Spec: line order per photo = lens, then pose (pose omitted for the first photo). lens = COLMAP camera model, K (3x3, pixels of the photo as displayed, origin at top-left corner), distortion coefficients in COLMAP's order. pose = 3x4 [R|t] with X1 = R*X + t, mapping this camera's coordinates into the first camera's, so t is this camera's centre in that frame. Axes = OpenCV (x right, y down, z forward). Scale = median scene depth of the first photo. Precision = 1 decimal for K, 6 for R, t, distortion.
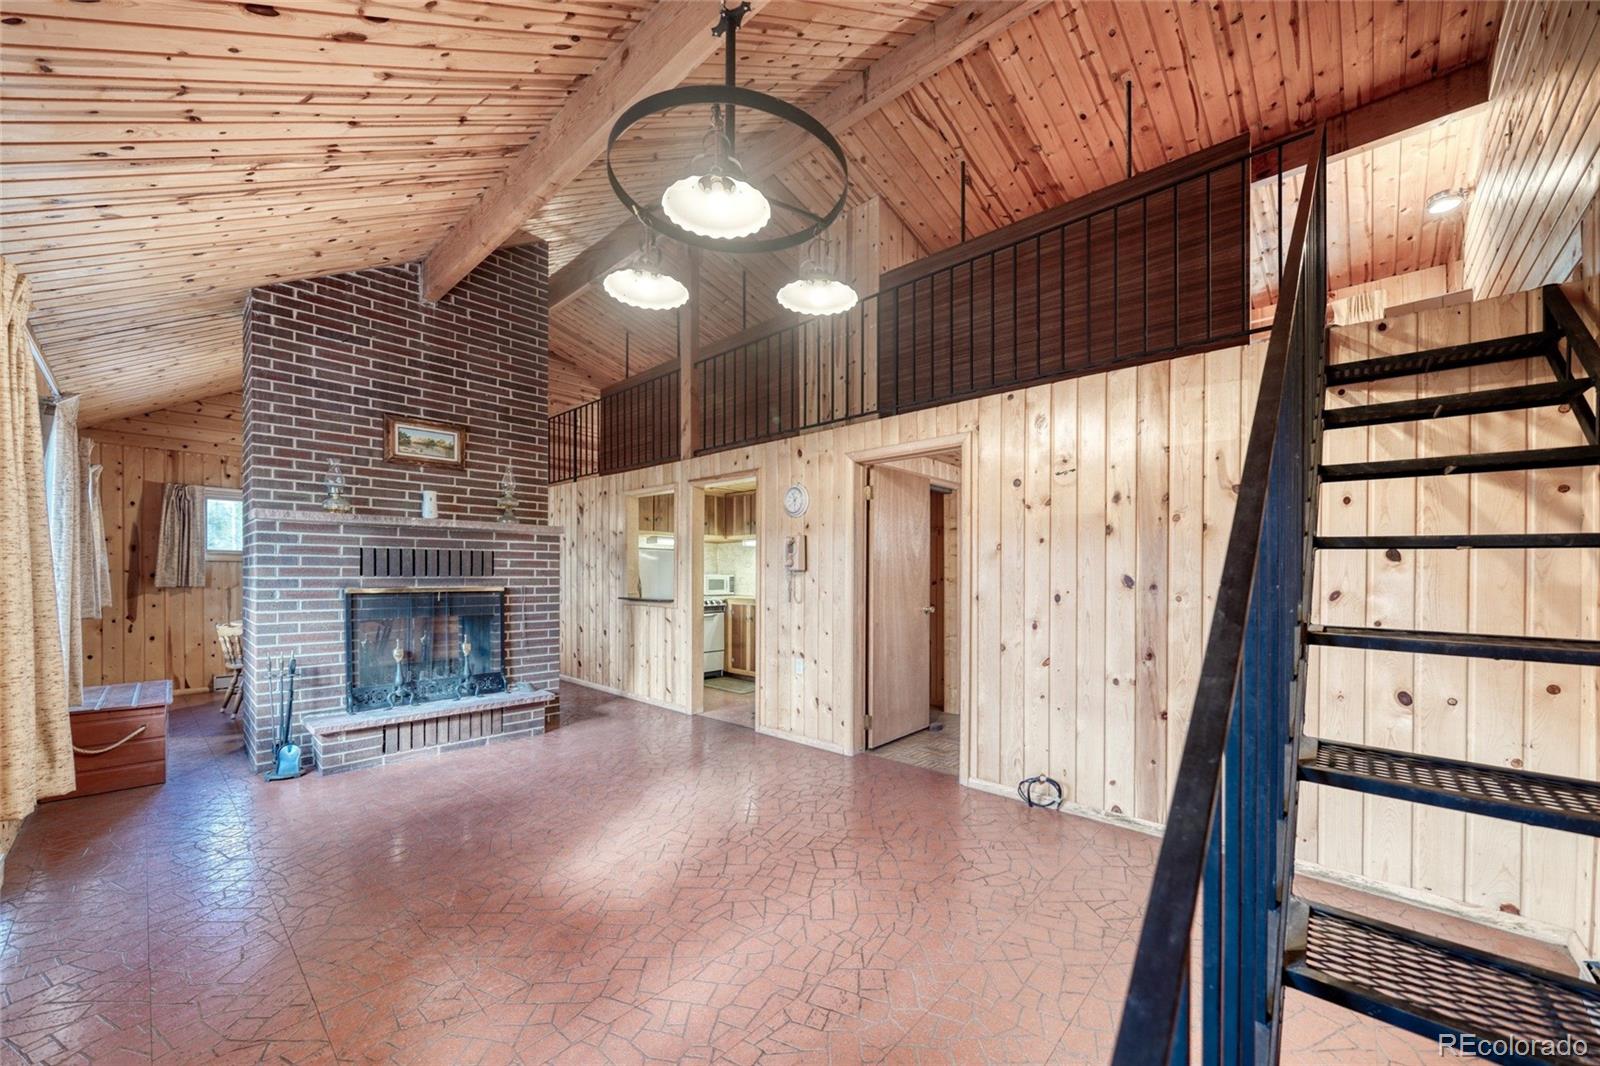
lens RADIAL K [[590.1, 0, 822.5], [0, 590.1, 579.7], [0, 0, 1]] dist [-0.006248, 0.000019]
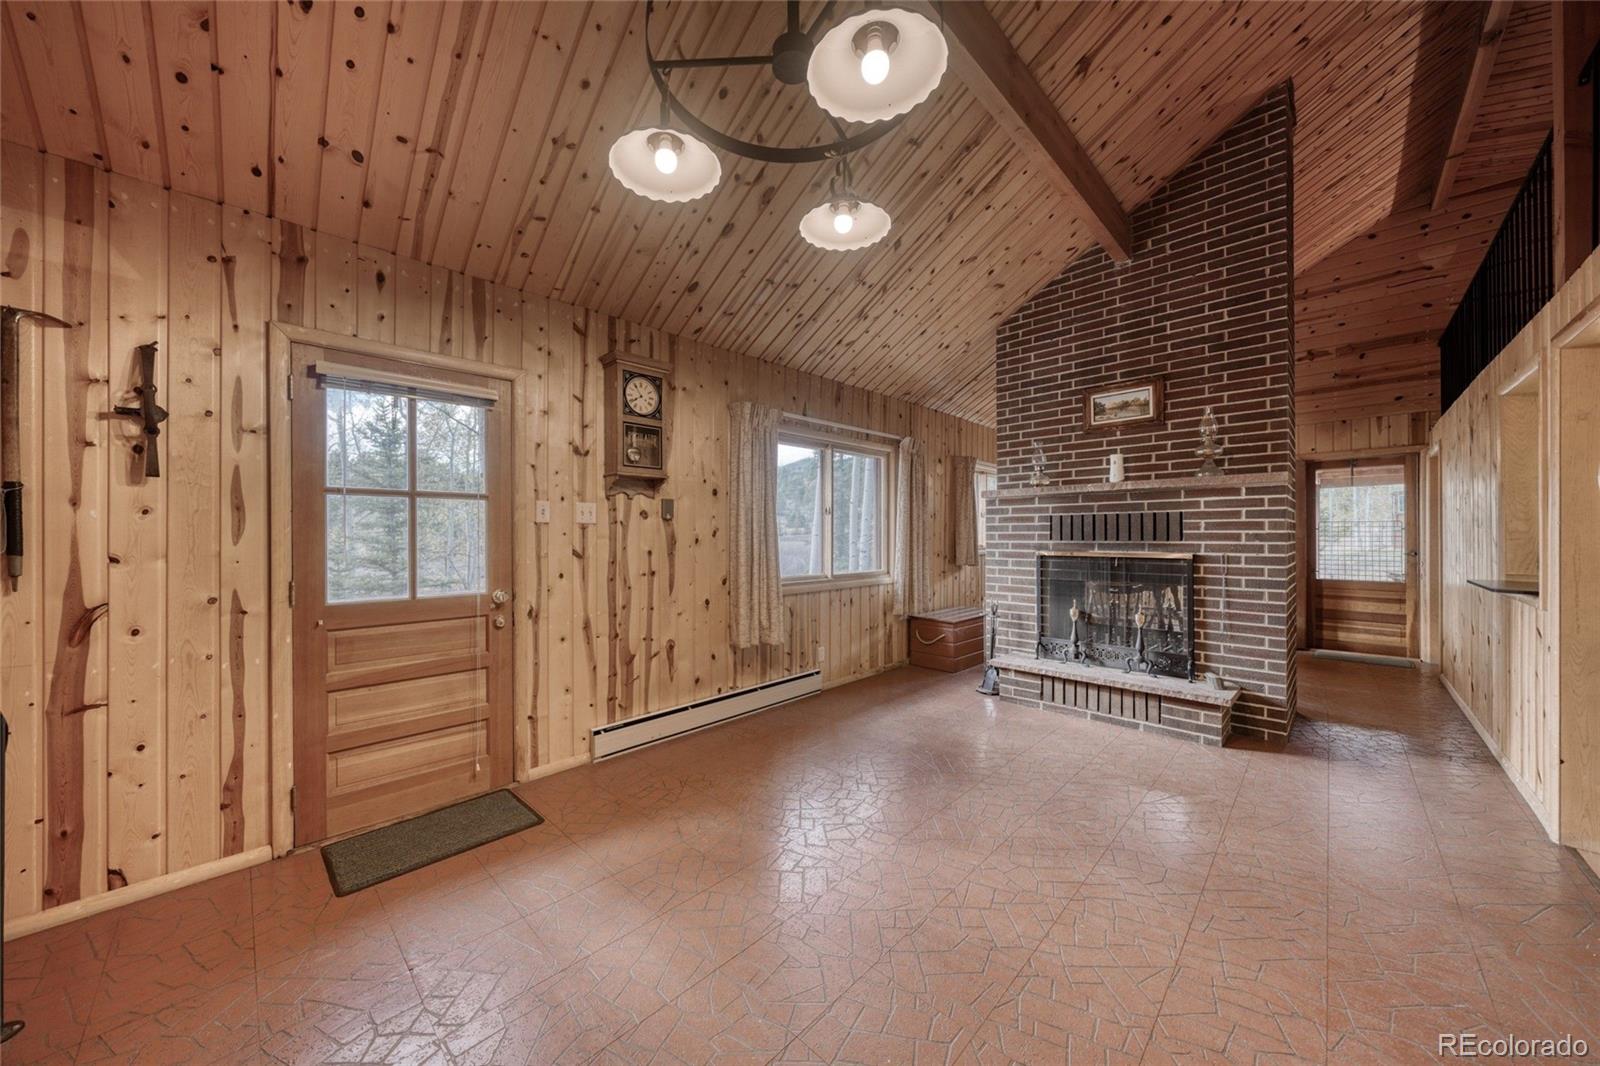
lens RADIAL K [[554.1, 0, 783.9], [0, 554.1, 533.7], [0, 0, 1]] dist [-0.007819, 0.000926]
pose [[-0.067349, -0.006977, -0.997705, 0.280744], [-0.007661, 0.999950, -0.006475, -0.007126], [0.997700, 0.007208, -0.067399, 0.487004]]
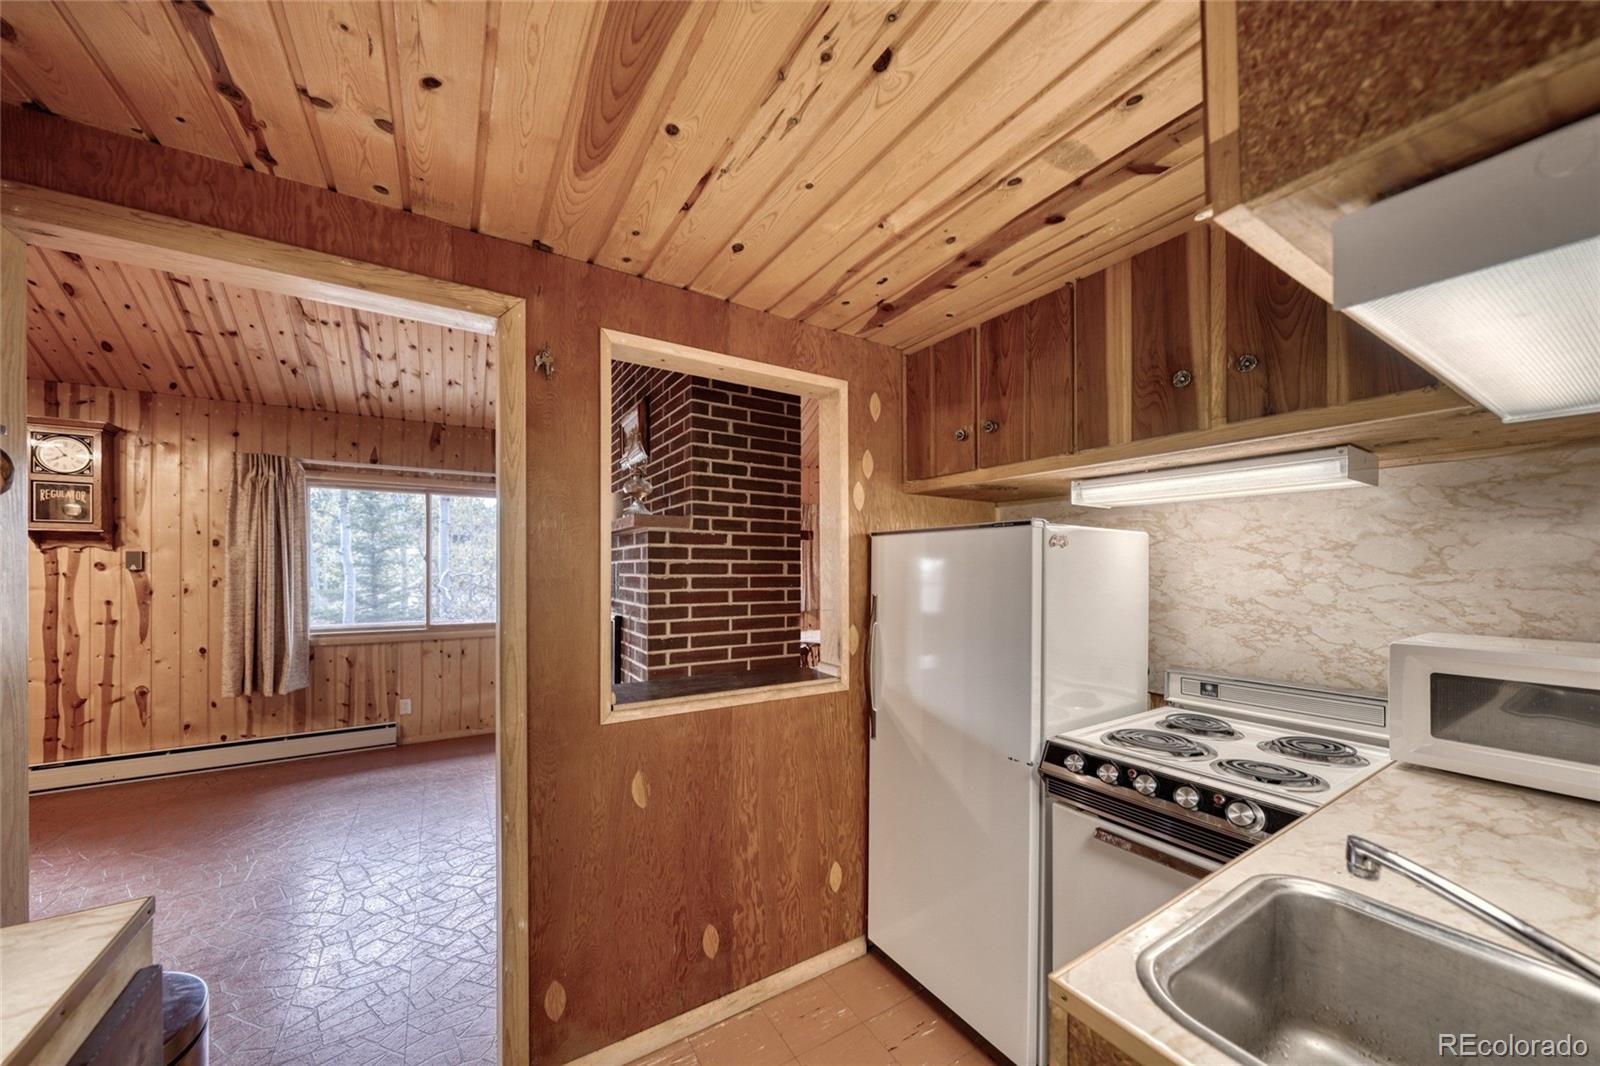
lens RADIAL K [[554.1, 0, 790.7], [0, 554.1, 571.4], [0, 0, 1]] dist [-0.007819, 0.000926]
pose [[-0.297570, -0.002102, -0.954698, 0.003834], [-0.012946, 0.999915, 0.001834, -0.043262], [0.954612, 0.012905, -0.297572, 1.410020]]
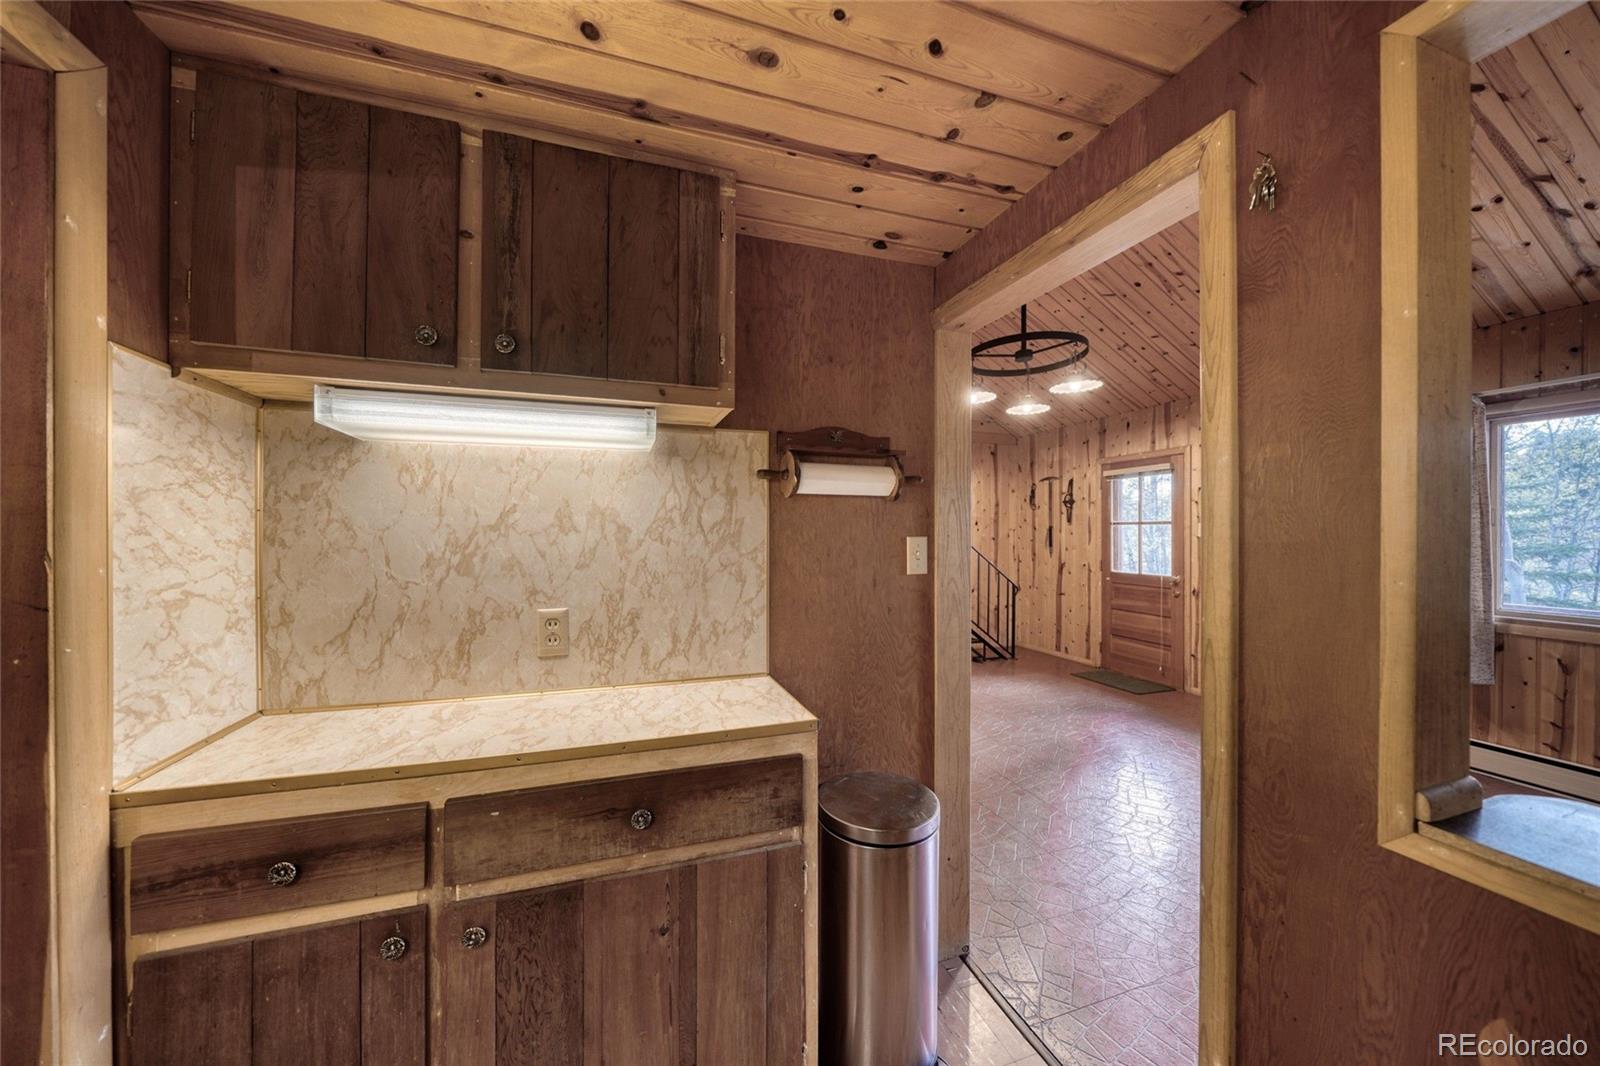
lens RADIAL K [[554.1, 0, 791.5], [0, 554.1, 532.7], [0, 0, 1]] dist [-0.007819, 0.000926]
pose [[-0.862589, -0.007769, 0.505846, -0.206112], [-0.001198, 0.999911, 0.013315, -0.042642], [-0.505905, 0.010880, -0.862521, 1.428670]]
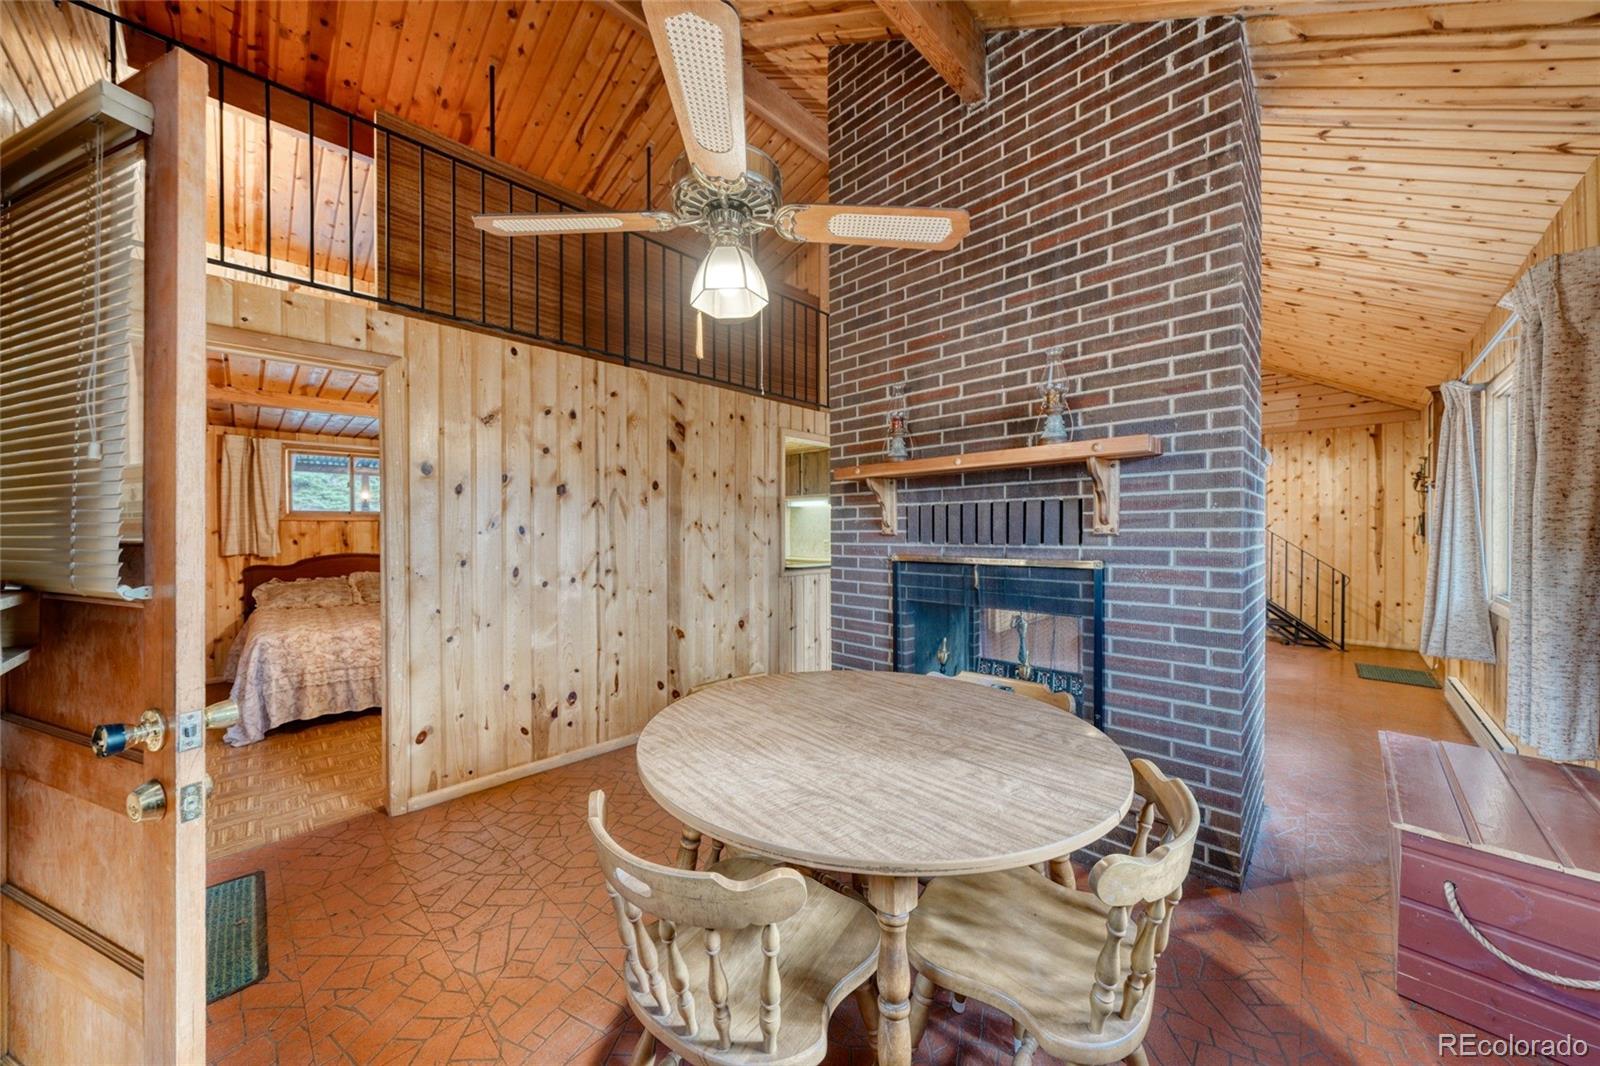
lens RADIAL K [[554.1, 0, 780.3], [0, 554.1, 542.7], [0, 0, 1]] dist [-0.007819, 0.000926]
pose [[0.074188, -0.021559, 0.997011, -1.363622], [0.016639, 0.999654, 0.020378, -0.023791], [-0.997105, 0.015077, 0.074521, 1.233764]]
